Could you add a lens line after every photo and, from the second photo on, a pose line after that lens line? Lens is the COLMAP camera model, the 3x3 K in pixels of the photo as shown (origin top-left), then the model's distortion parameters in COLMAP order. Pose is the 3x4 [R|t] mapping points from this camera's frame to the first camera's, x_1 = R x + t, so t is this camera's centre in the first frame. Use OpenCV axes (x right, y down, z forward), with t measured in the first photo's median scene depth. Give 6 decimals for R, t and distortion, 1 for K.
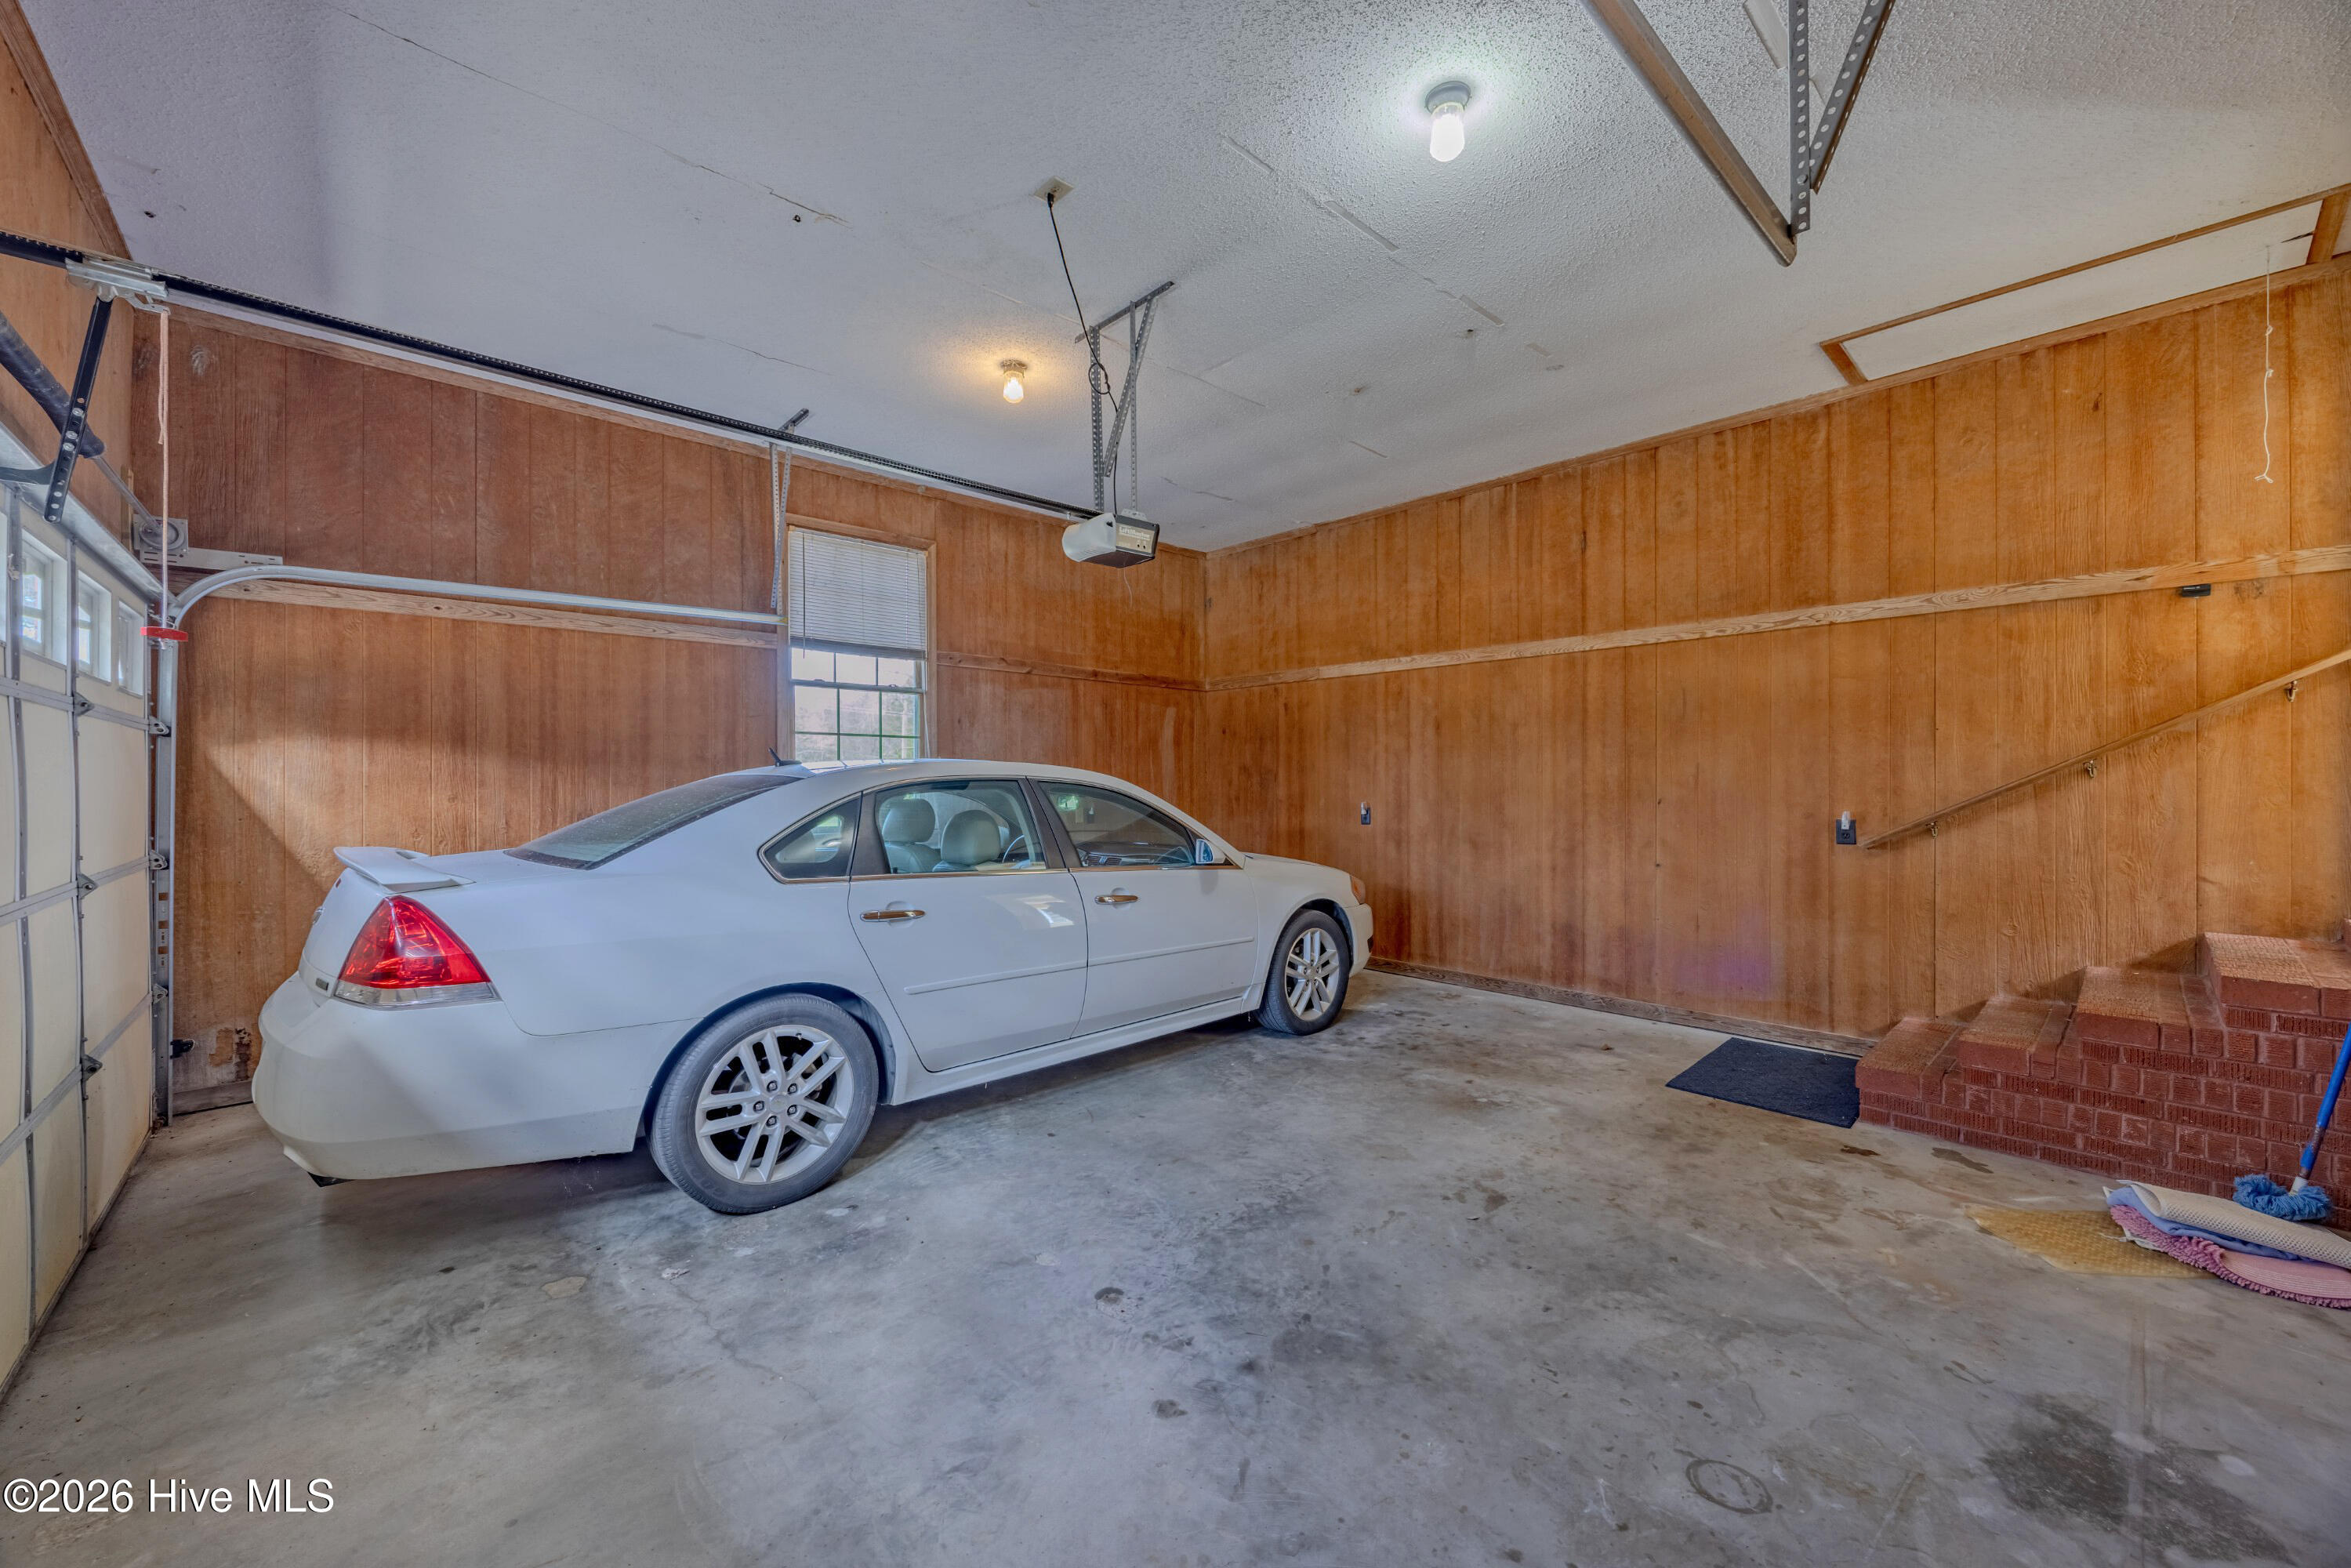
lens RADIAL K [[893.3, 0, 1185.0], [0, 893.3, 784.0], [0, 0, 1]] dist [-0.000243, 0.000209]
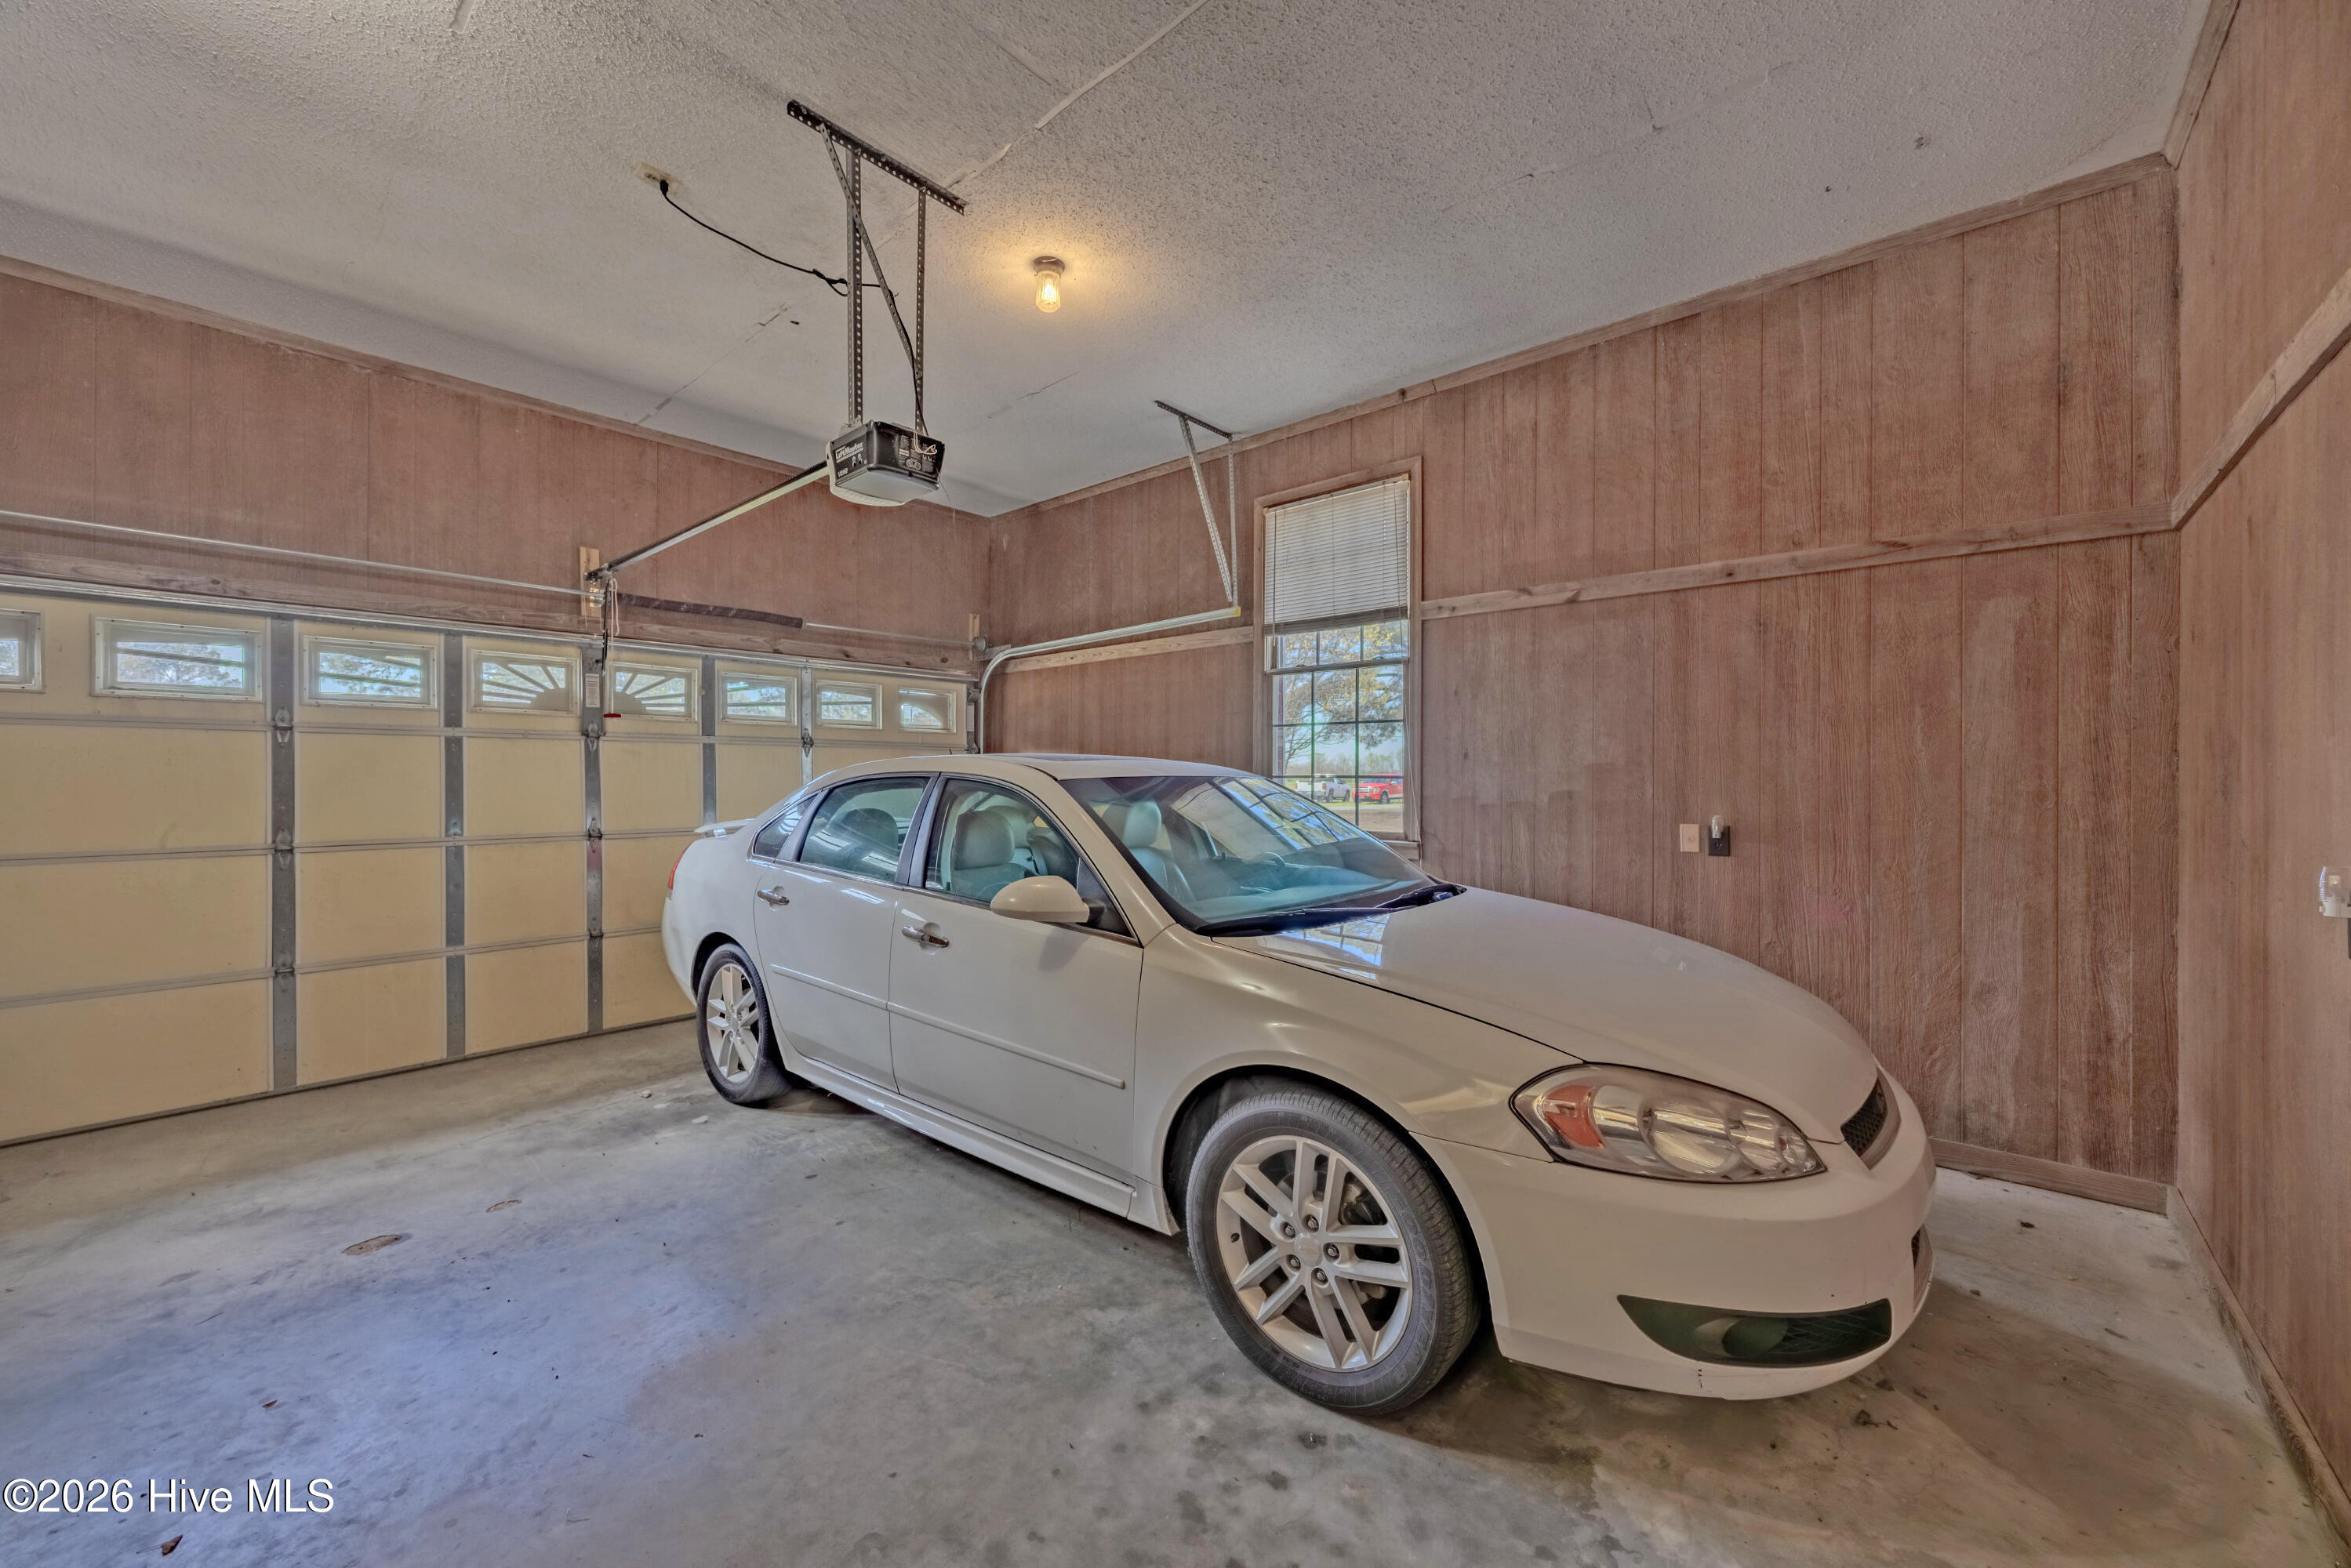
lens RADIAL K [[893.1, 0, 1181.7], [0, 893.1, 775.6], [0, 0, 1]] dist [-0.000243, 0.000209]
pose [[0.101382, 0.001580, -0.994846, 0.544287], [-0.001882, 0.999997, 0.001397, -0.006465], [0.994846, 0.001730, 0.101384, 0.898105]]
